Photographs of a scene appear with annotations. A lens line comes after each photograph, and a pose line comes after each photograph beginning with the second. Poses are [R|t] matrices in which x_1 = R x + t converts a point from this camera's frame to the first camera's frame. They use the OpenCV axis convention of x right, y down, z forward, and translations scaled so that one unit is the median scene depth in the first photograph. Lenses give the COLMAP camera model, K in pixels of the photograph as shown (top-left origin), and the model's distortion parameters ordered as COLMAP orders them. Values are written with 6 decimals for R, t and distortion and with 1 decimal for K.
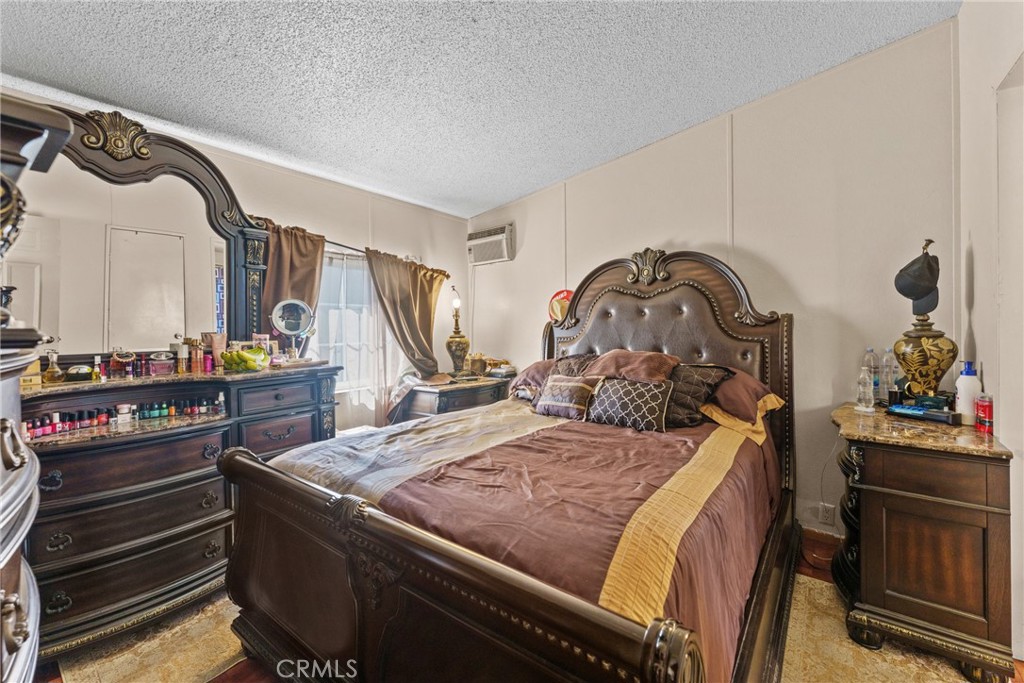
lens RADIAL K [[422.7, 0, 513.9], [0, 422.7, 324.0], [0, 0, 1]] dist [0.000135, 0.000051]
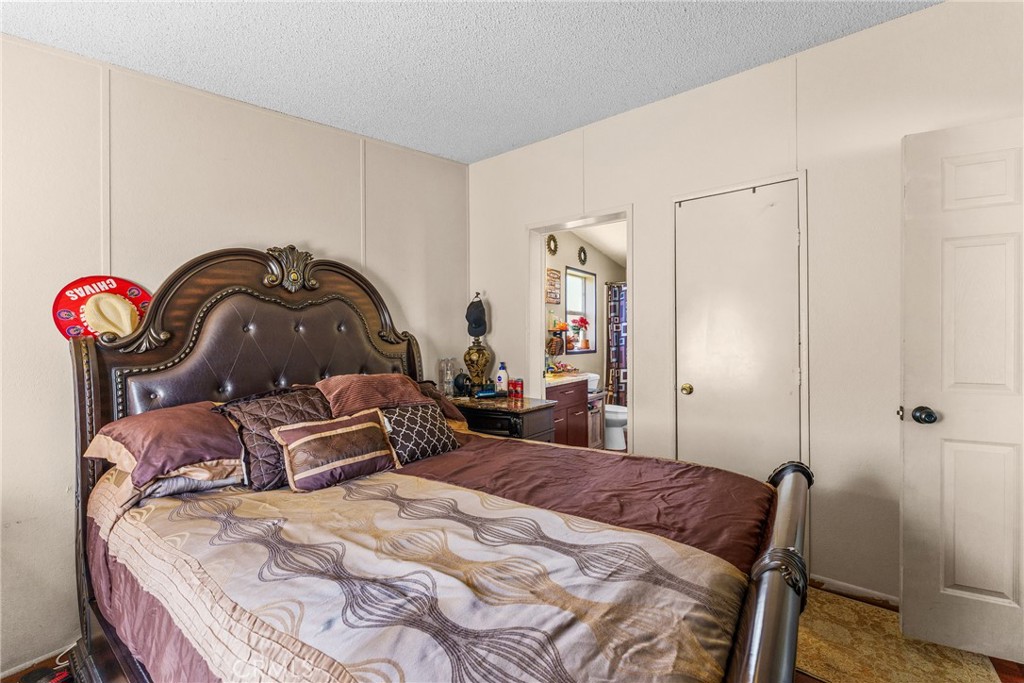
lens RADIAL K [[414.6, 0, 510.6], [0, 414.6, 331.6], [0, 0, 1]] dist [0.000134, -0.000103]
pose [[-0.004579, 0.021459, 0.999759, -0.498224], [-0.005205, 0.999756, -0.021483, -0.005097], [-0.999976, -0.005302, -0.004467, 0.639962]]
